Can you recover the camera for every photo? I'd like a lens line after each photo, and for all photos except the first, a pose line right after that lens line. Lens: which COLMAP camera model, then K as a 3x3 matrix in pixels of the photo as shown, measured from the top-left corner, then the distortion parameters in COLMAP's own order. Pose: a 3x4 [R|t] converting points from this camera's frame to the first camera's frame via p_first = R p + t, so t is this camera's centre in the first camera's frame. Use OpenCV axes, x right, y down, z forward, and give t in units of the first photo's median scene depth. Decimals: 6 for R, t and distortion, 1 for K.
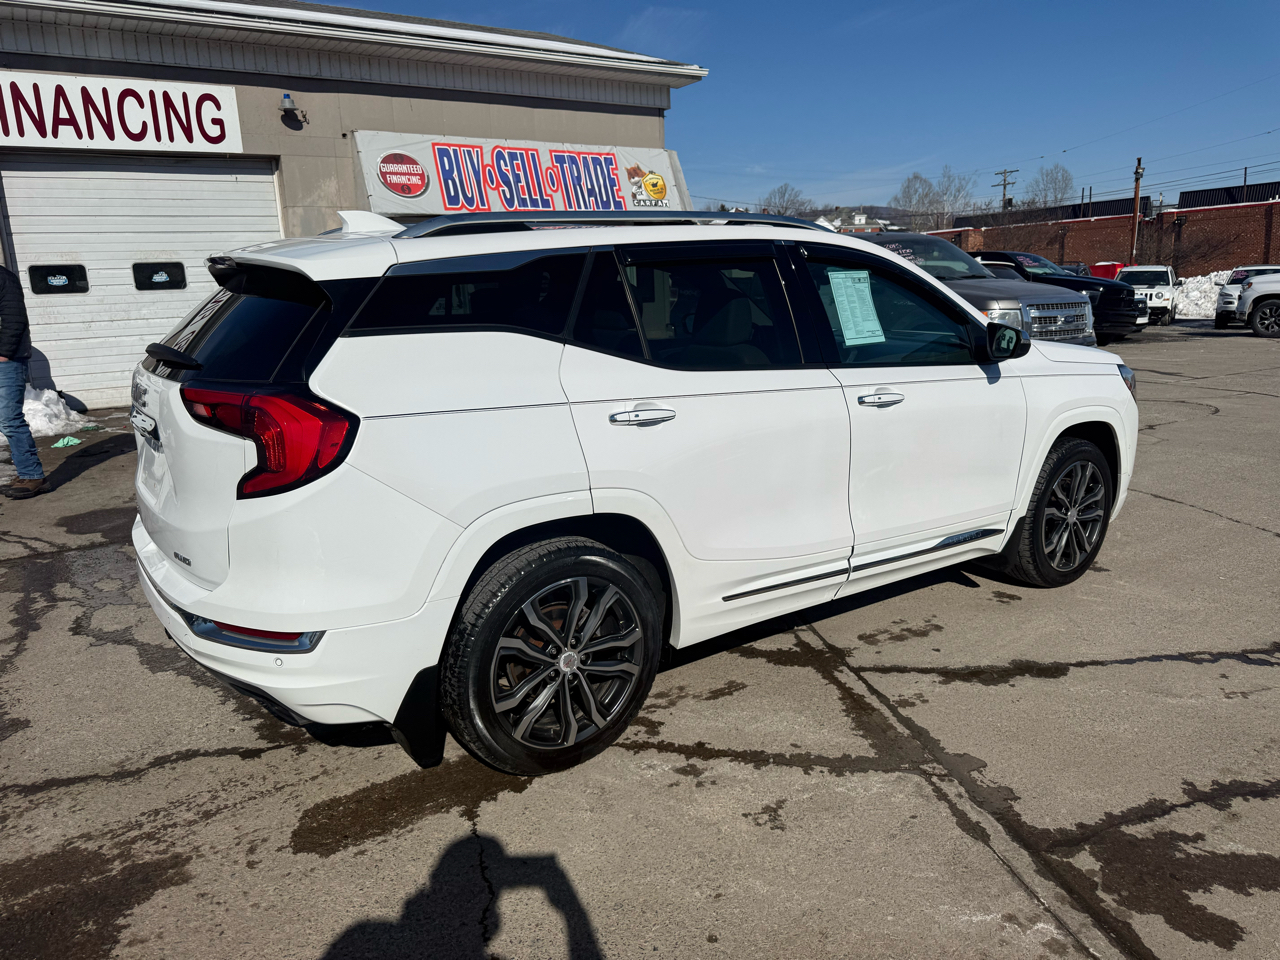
lens RADIAL K [[910.8, 0, 645.7], [0, 910.8, 481.9], [0, 0, 1]] dist [0.008519, -0.008623]
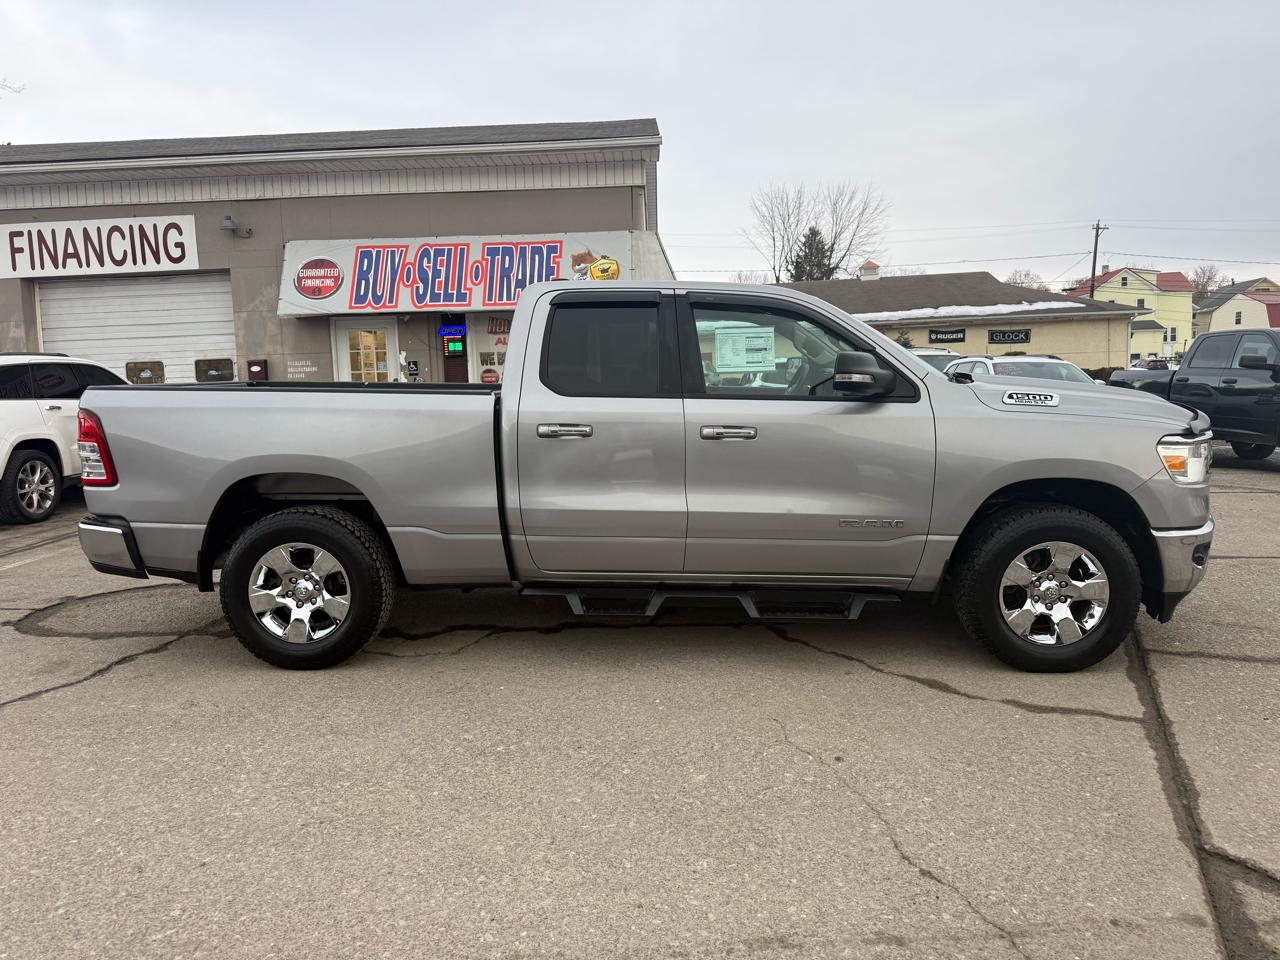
lens RADIAL K [[837.1, 0, 640.0], [0, 837.1, 480.0], [0, 0, 1]] dist [-0.009736, -0.002207]
pose [[0.830014, 0.077873, -0.552279, 0.606304], [-0.119027, 0.992125, -0.038991, -0.112108], [0.544894, 0.098100, 0.832747, 0.422343]]
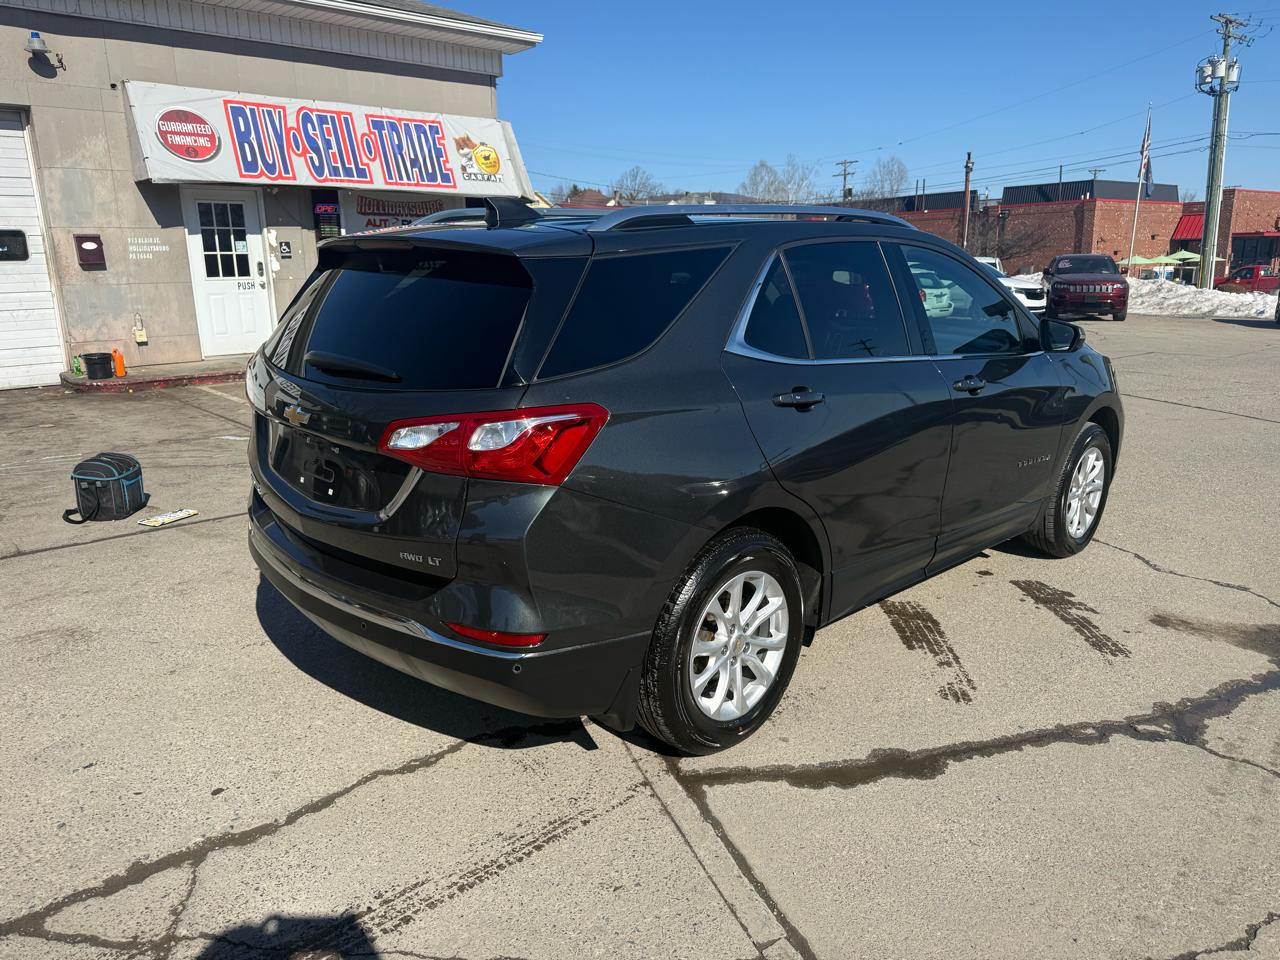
lens RADIAL K [[910.1, 0, 643.4], [0, 910.1, 481.7], [0, 0, 1]] dist [0.002865, -0.005087]
pose [[0.988023, -0.019283, 0.153094, 0.023078], [0.016466, 0.999671, 0.019644, -0.017485], [-0.153423, -0.016888, 0.988016, 0.074229]]
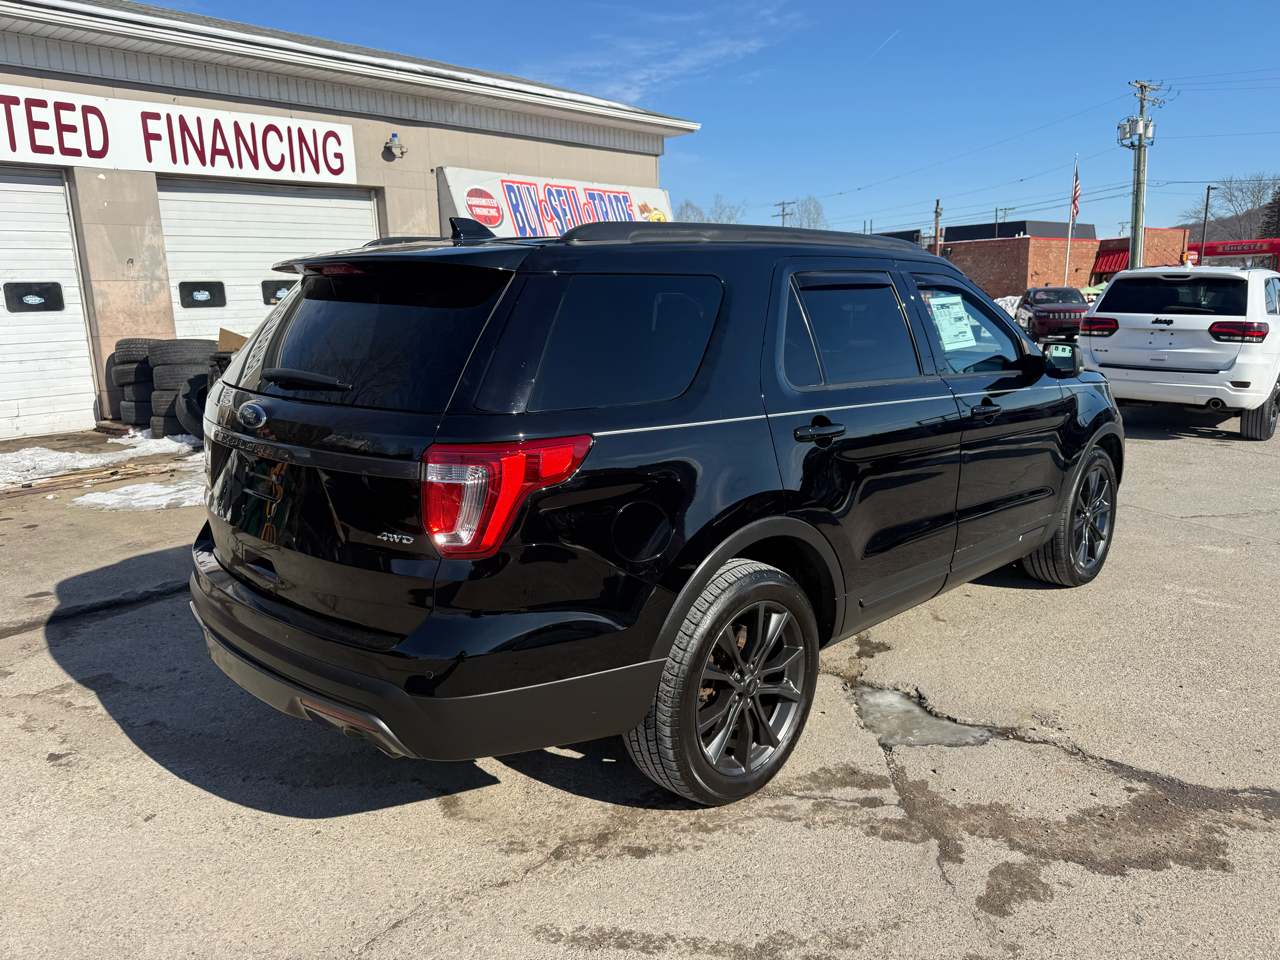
lens RADIAL K [[919.8, 0, 655.5], [0, 919.8, 479.4], [0, 0, 1]] dist [0.034220, -0.031487]
pose [[0.966666, -0.038804, 0.253084, -0.369052], [0.044242, 0.998895, -0.015826, 0.033606], [-0.252190, 0.026496, 0.967315, -0.171291]]
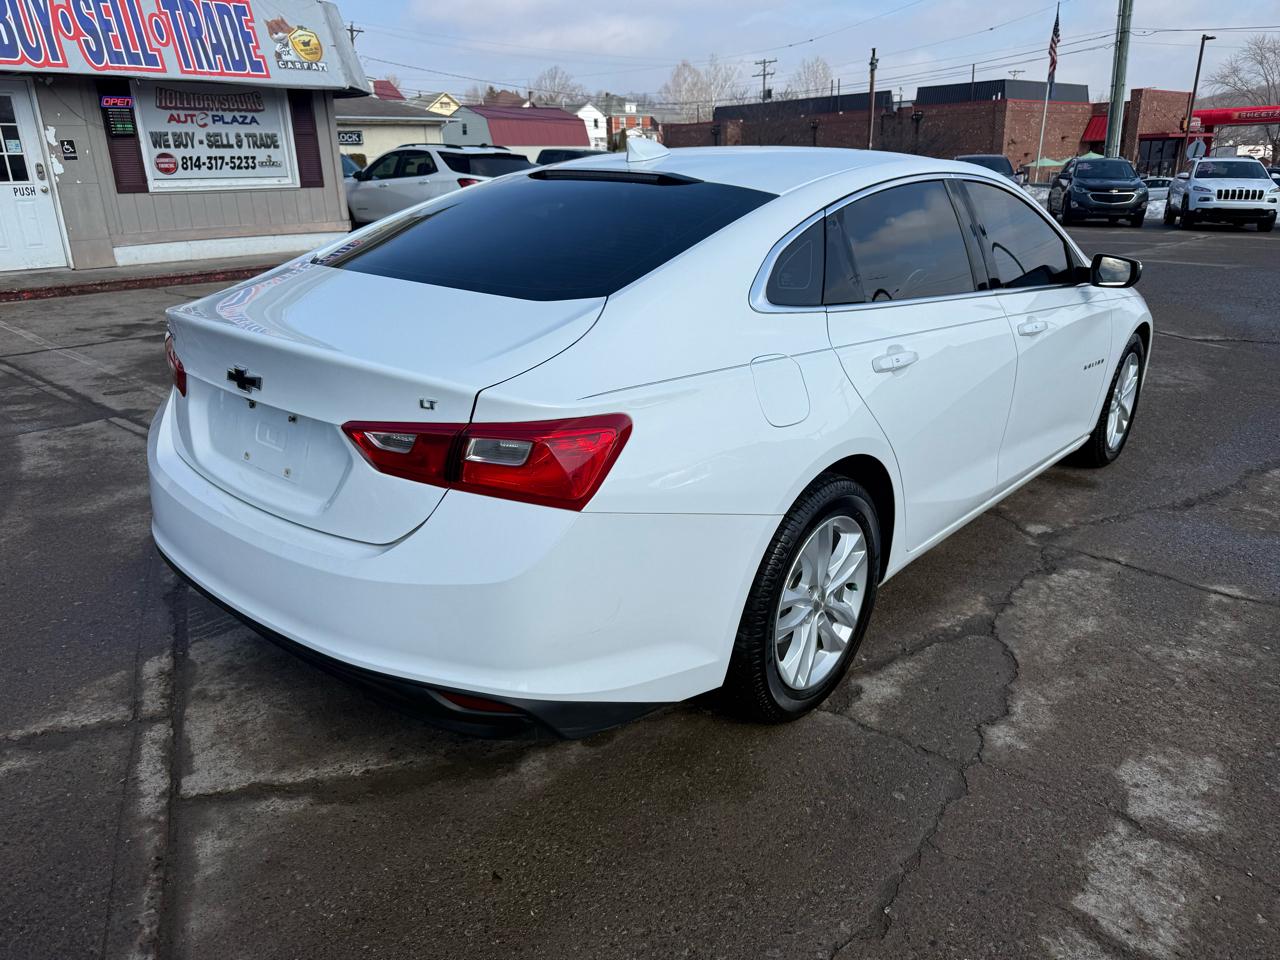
lens RADIAL K [[910.6, 0, 647.5], [0, 910.6, 477.0], [0, 0, 1]] dist [0.000928, -0.005126]
pose [[0.972561, -0.064197, 0.223615, 0.120703], [0.040037, 0.993019, 0.110953, -0.018167], [-0.229177, -0.098956, 0.968342, 0.108602]]
